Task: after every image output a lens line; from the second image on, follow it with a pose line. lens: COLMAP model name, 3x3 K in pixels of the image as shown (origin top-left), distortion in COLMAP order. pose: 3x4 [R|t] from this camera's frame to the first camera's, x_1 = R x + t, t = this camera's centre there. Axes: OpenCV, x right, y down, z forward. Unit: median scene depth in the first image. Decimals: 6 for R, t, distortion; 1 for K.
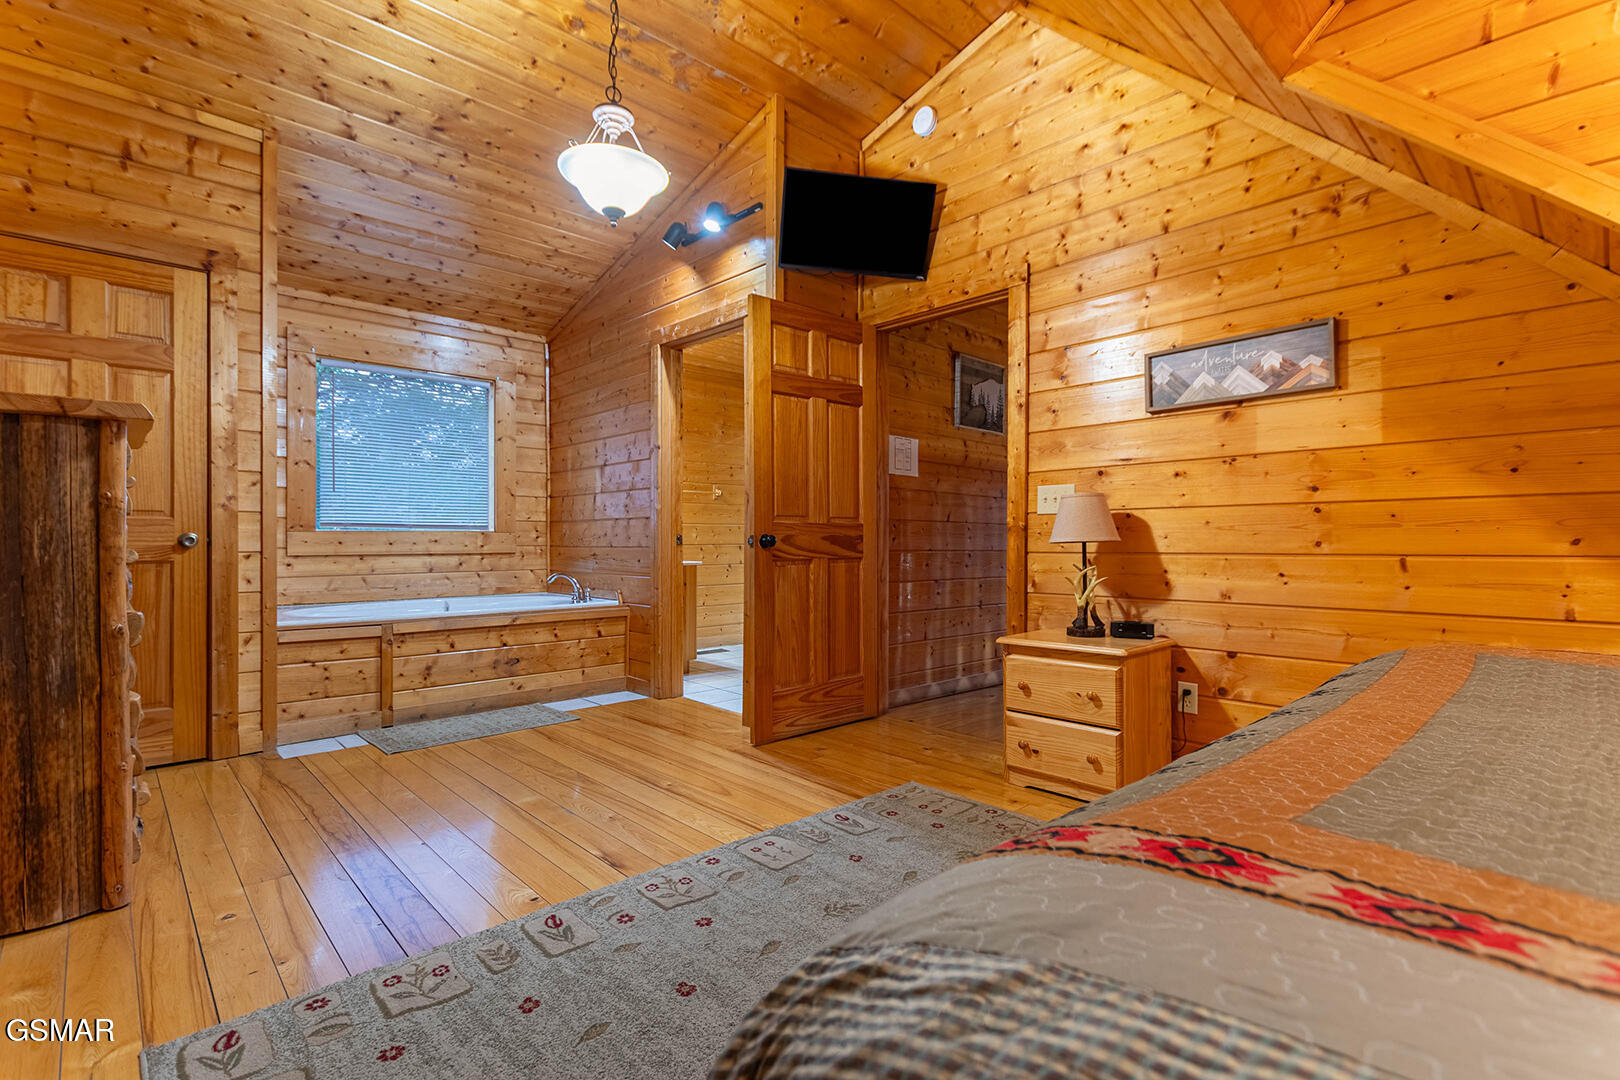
lens RADIAL K [[746.2, 0, 810.0], [0, 746.2, 540.0], [0, 0, 1]] dist [0.002077, 0.000242]
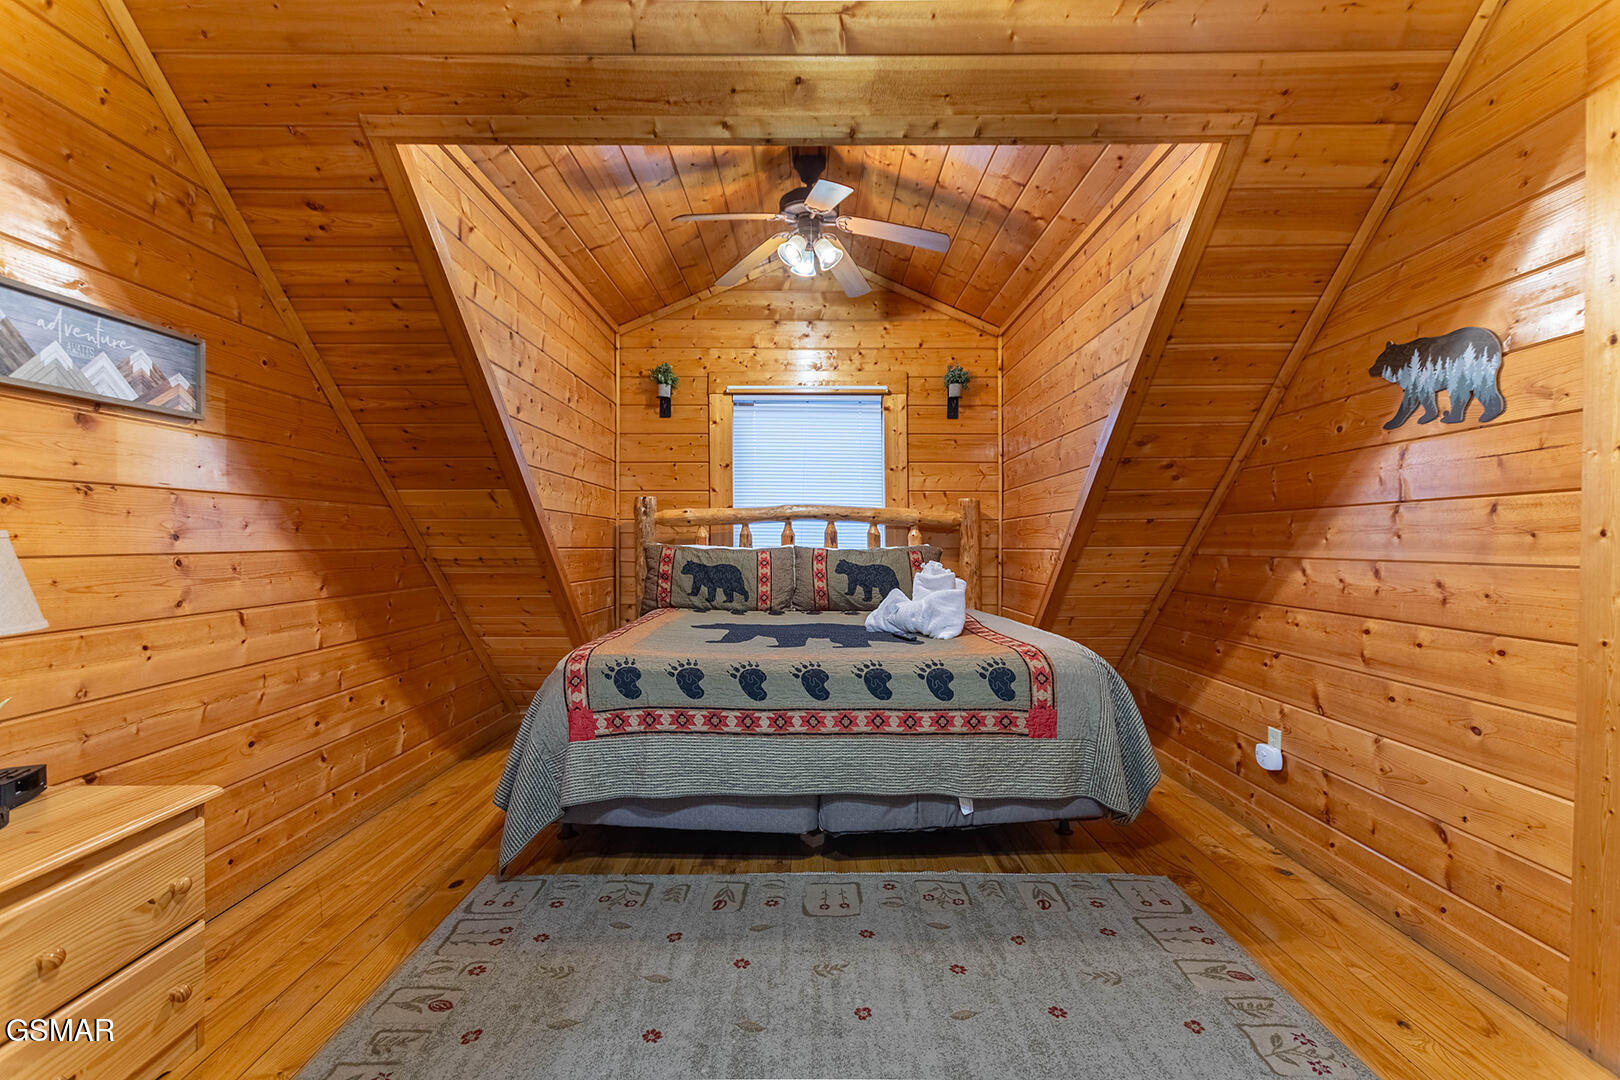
lens RADIAL K [[746.2, 0, 810.0], [0, 746.2, 540.0], [0, 0, 1]] dist [0.002077, 0.000242]
pose [[-0.729401, 0.002645, 0.684081, -0.382019], [-0.000585, 0.999990, -0.004491, -0.059849], [-0.684086, -0.003676, -0.729392, 1.087289]]
